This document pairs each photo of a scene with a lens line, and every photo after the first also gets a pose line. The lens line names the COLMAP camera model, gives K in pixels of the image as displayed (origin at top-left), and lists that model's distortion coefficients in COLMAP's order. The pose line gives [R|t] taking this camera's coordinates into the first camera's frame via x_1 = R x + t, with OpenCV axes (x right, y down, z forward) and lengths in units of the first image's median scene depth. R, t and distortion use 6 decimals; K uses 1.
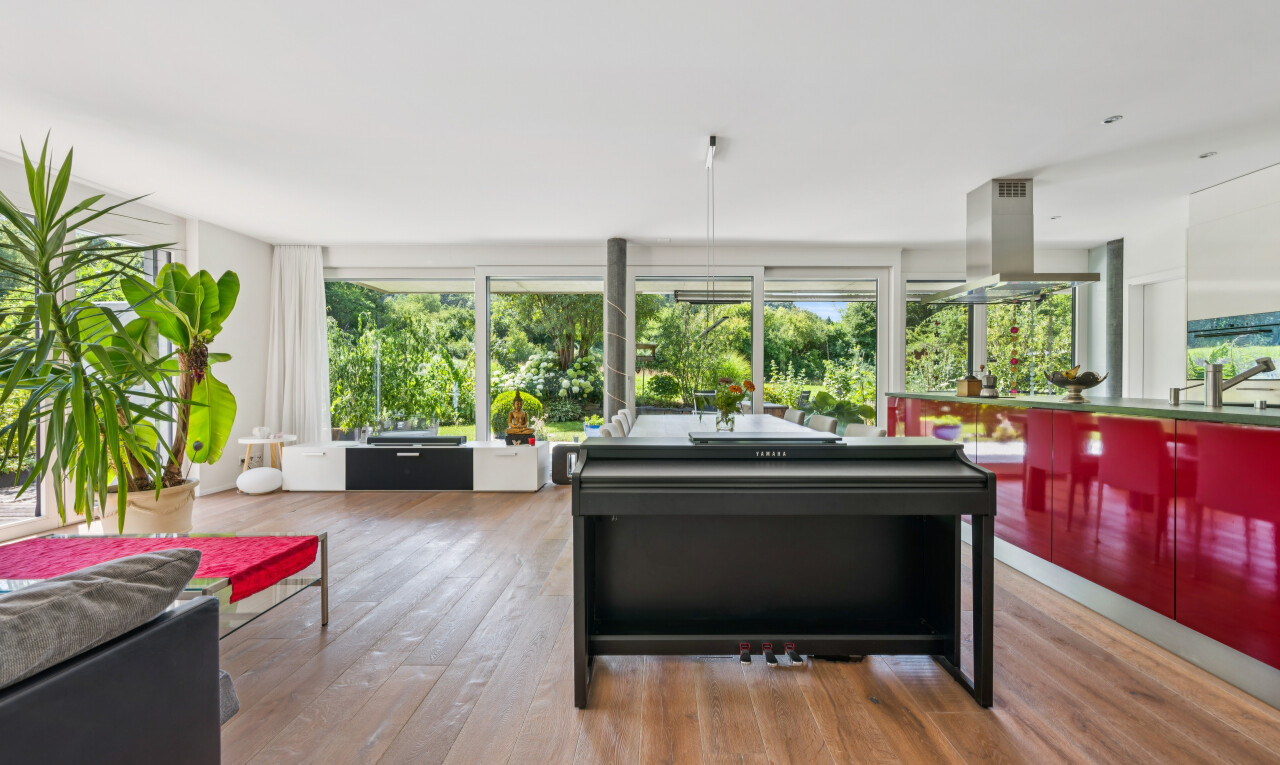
lens RADIAL K [[511.8, 0, 659.4], [0, 511.8, 379.6], [0, 0, 1]] dist [-0.001672, 0.000727]
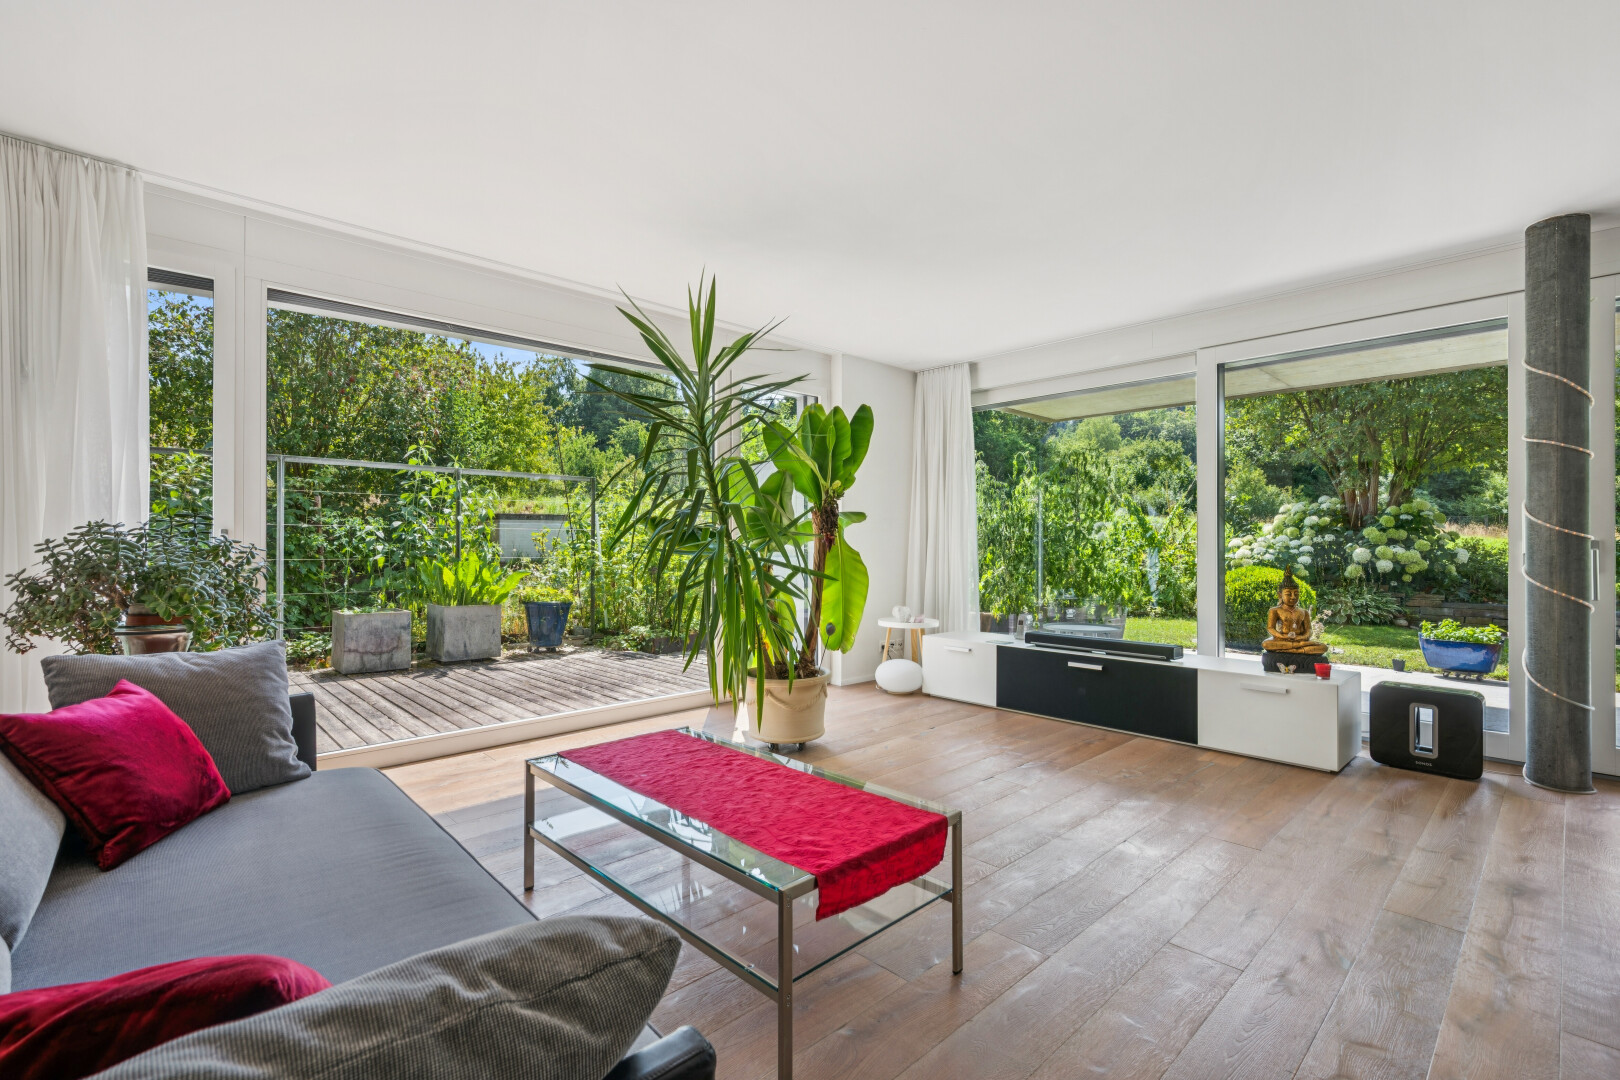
lens RADIAL K [[718.4, 0, 803.5], [0, 718.4, 541.9], [0, 0, 1]] dist [0.000887, 0.000192]
pose [[0.683524, 0.000075, -0.729928, -0.083674], [-0.004189, 0.999984, -0.003820, -0.000557], [0.729916, 0.005668, 0.683514, 0.145843]]
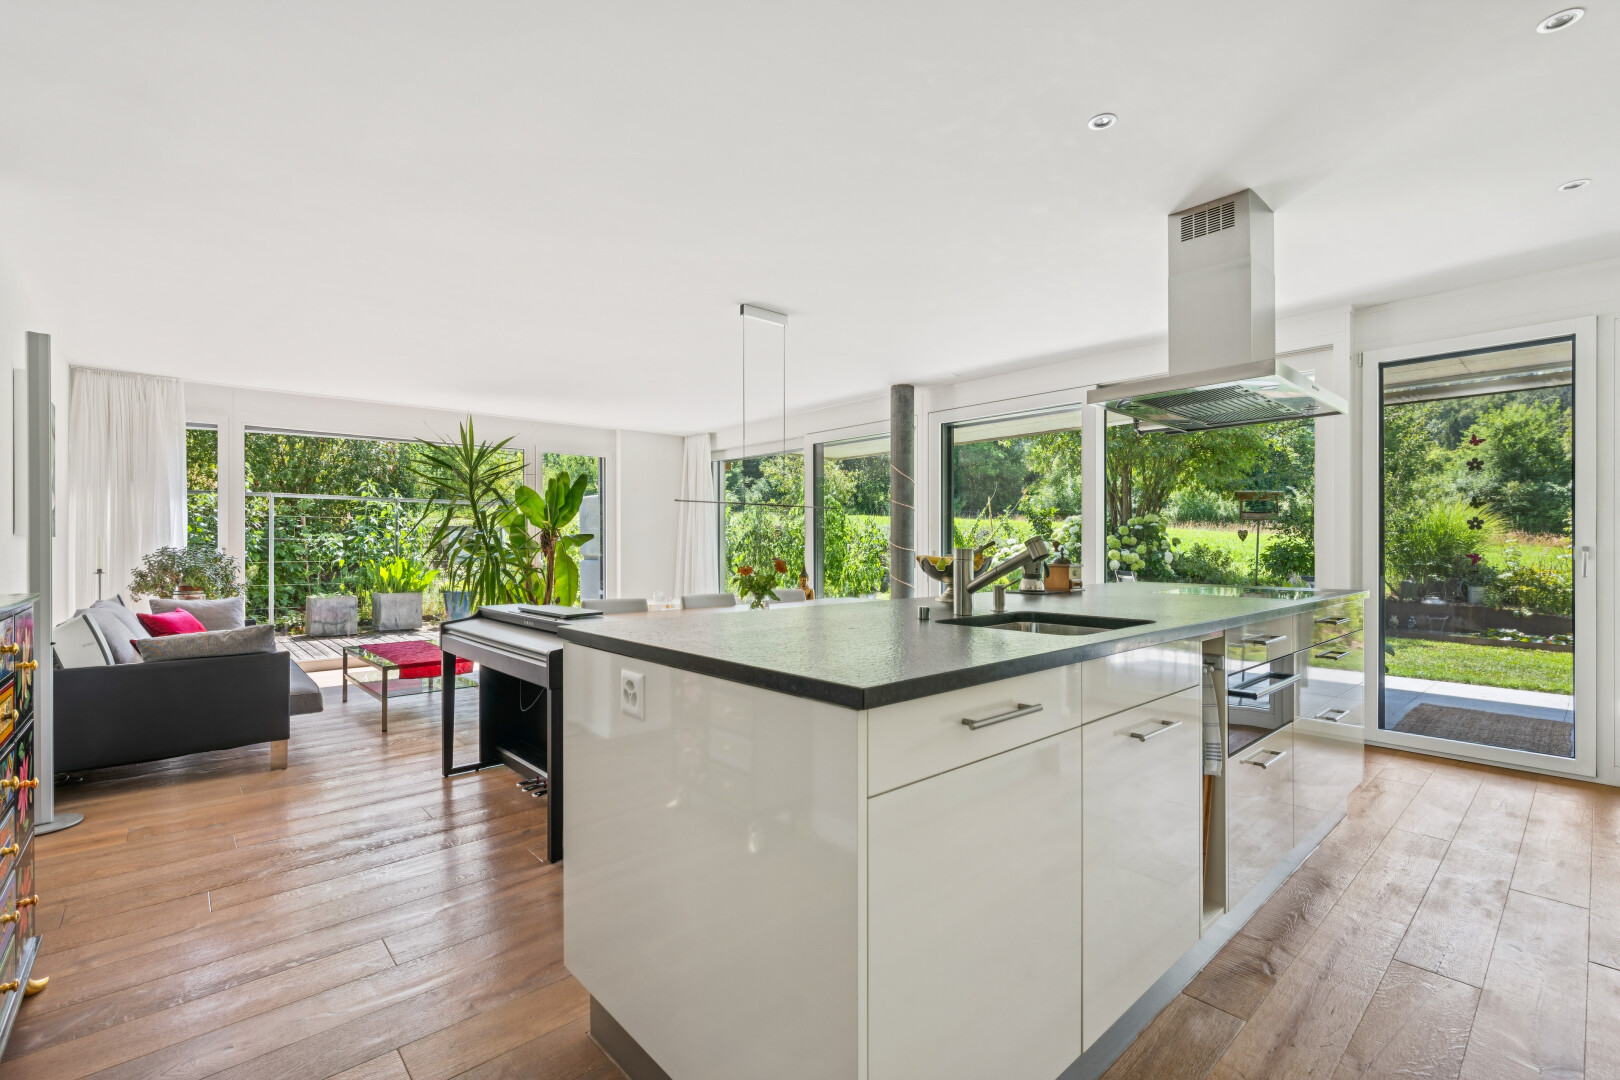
lens RADIAL K [[718.4, 0, 809.1], [0, 718.4, 545.1], [0, 0, 1]] dist [0.000887, 0.000192]
pose [[0.666219, 0.001521, -0.745755, 0.750755], [-0.001894, 0.999998, 0.000348, -0.018976], [0.745754, 0.001181, 0.666221, 0.131047]]
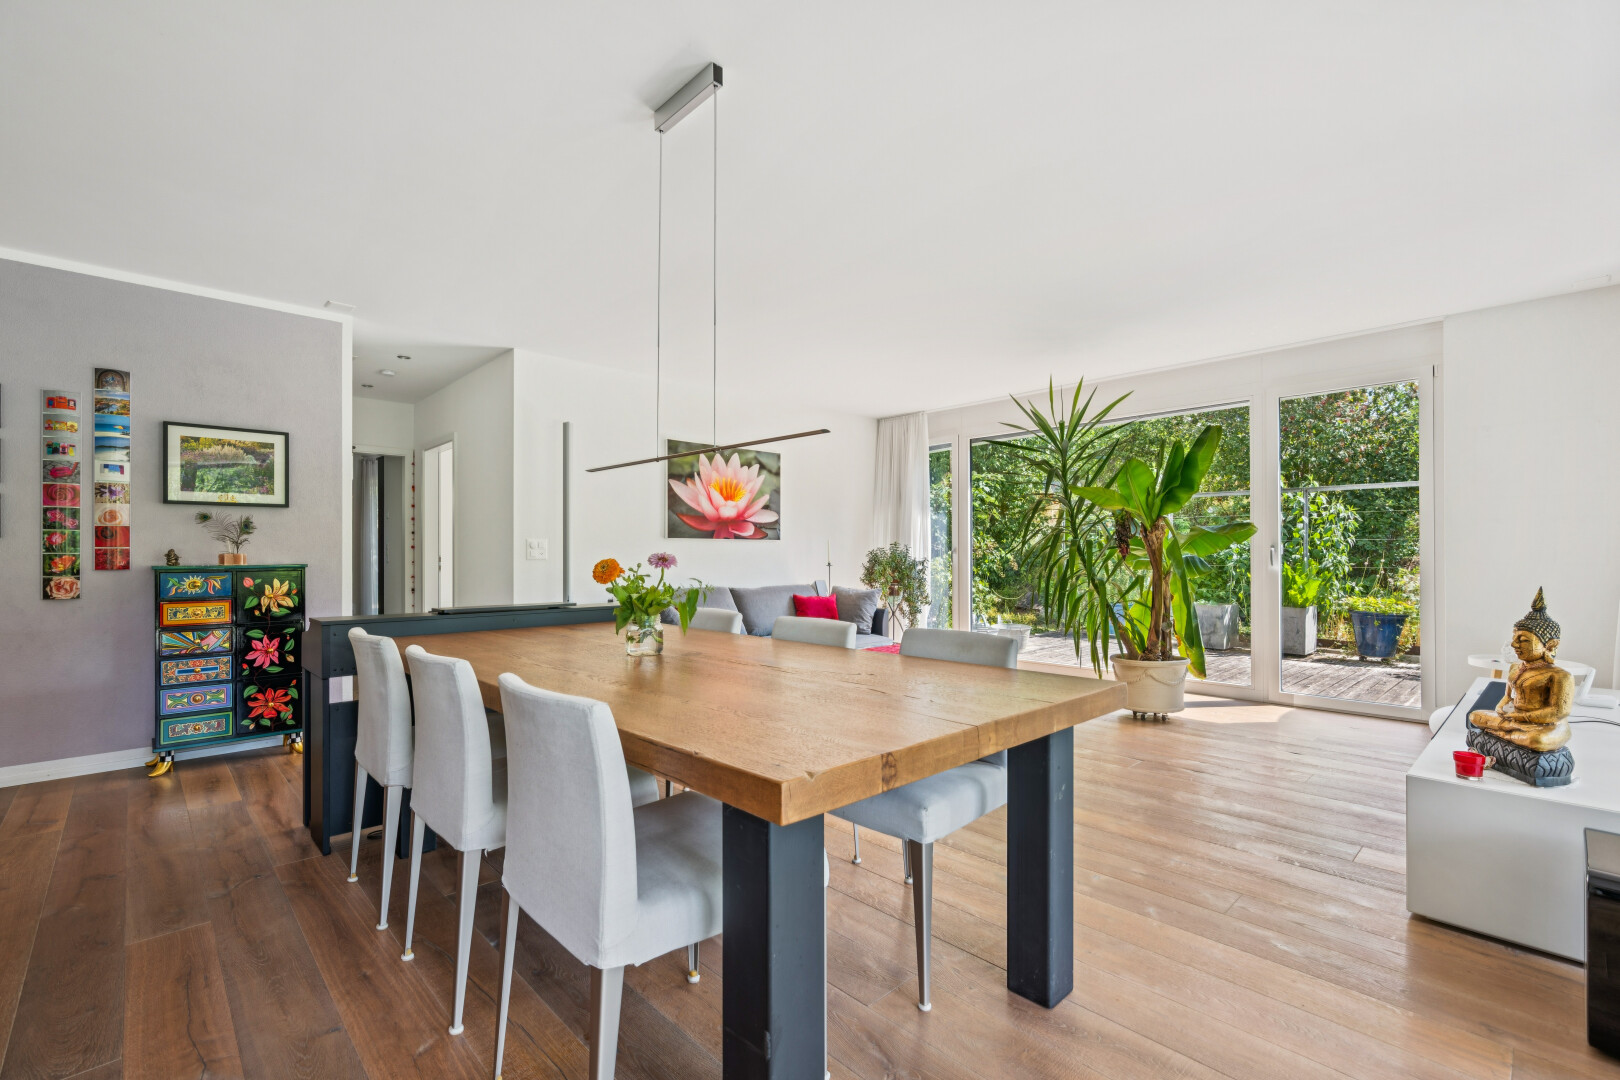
lens RADIAL K [[718.4, 0, 812.1], [0, 718.4, 549.7], [0, 0, 1]] dist [0.000887, 0.000192]
pose [[-0.726271, 0.001146, -0.687407, 0.328363], [0.003705, 0.999991, -0.002247, -0.008223], [0.687398, -0.004179, -0.726269, 1.062431]]
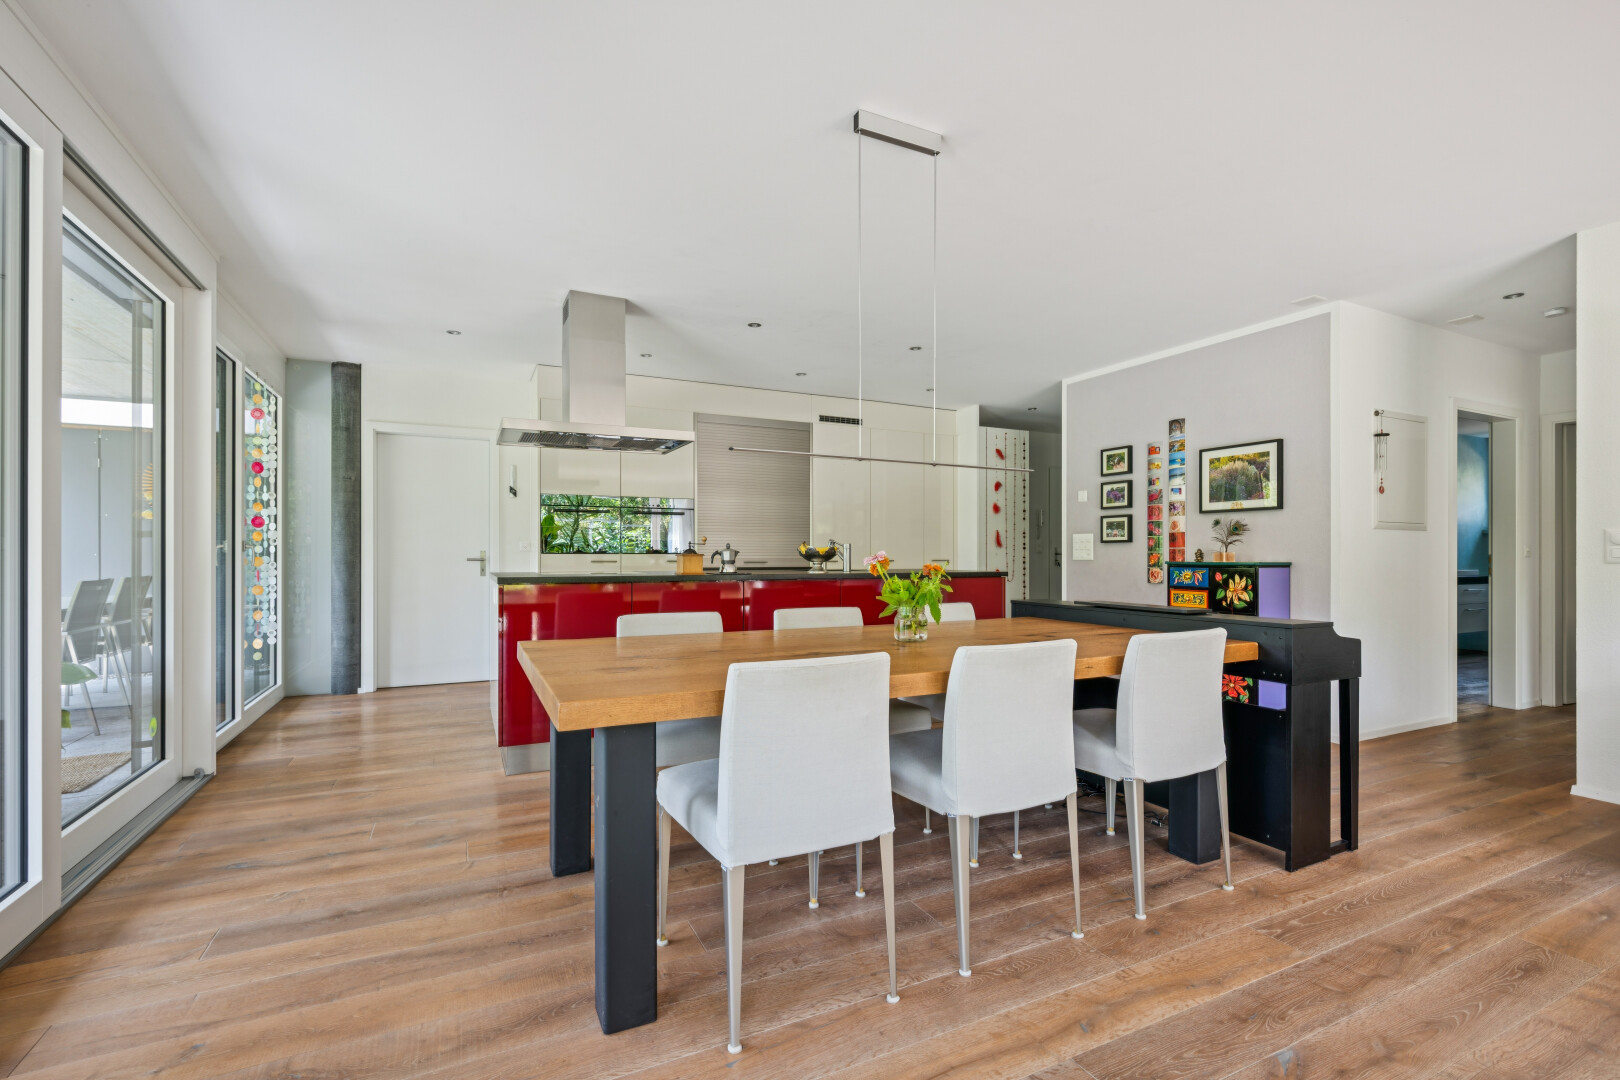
lens RADIAL K [[718.4, 0, 805.4], [0, 718.4, 549.5], [0, 0, 1]] dist [0.000887, 0.000192]
pose [[-0.430097, 0.007407, 0.902752, -0.357116], [0.001892, 0.999972, -0.007303, -0.005993], [-0.902781, -0.001433, -0.430099, 0.947354]]
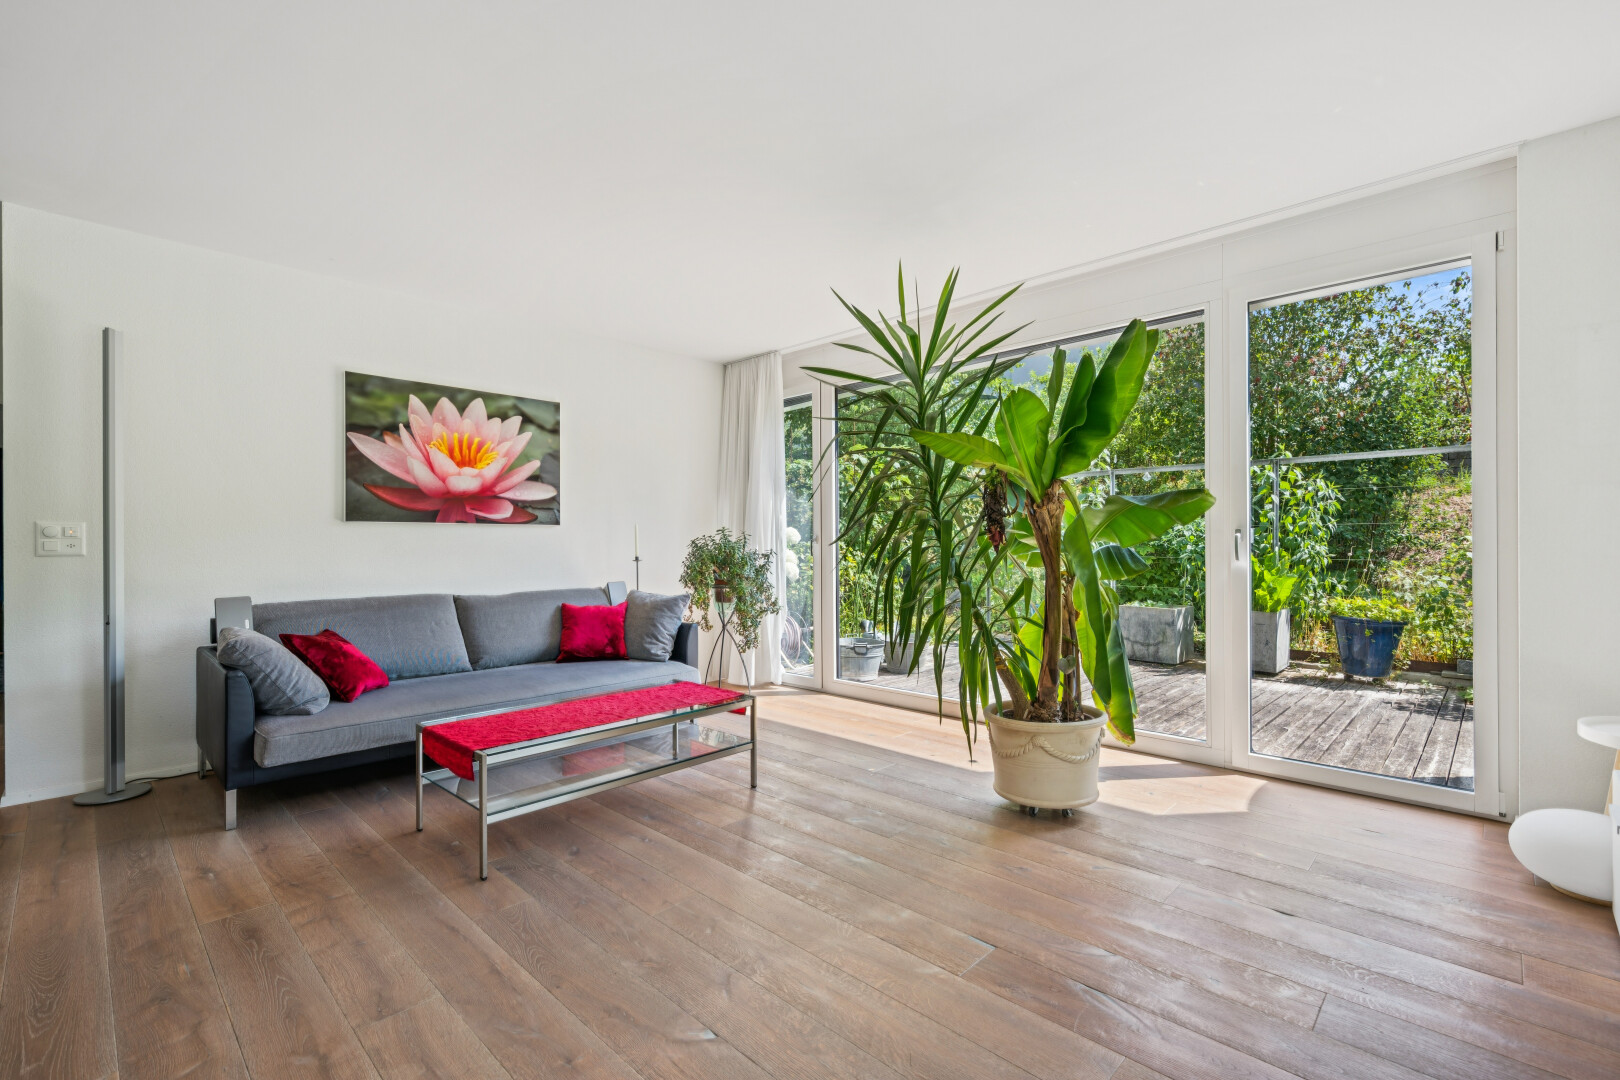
lens RADIAL K [[718.4, 0, 816.9], [0, 718.4, 546.7], [0, 0, 1]] dist [0.000887, 0.000192]
pose [[-0.693727, 0.009878, -0.720170, -0.106903], [0.006392, 0.999951, 0.007558, -0.005798], [0.720210, 0.000640, -0.693756, 0.948556]]
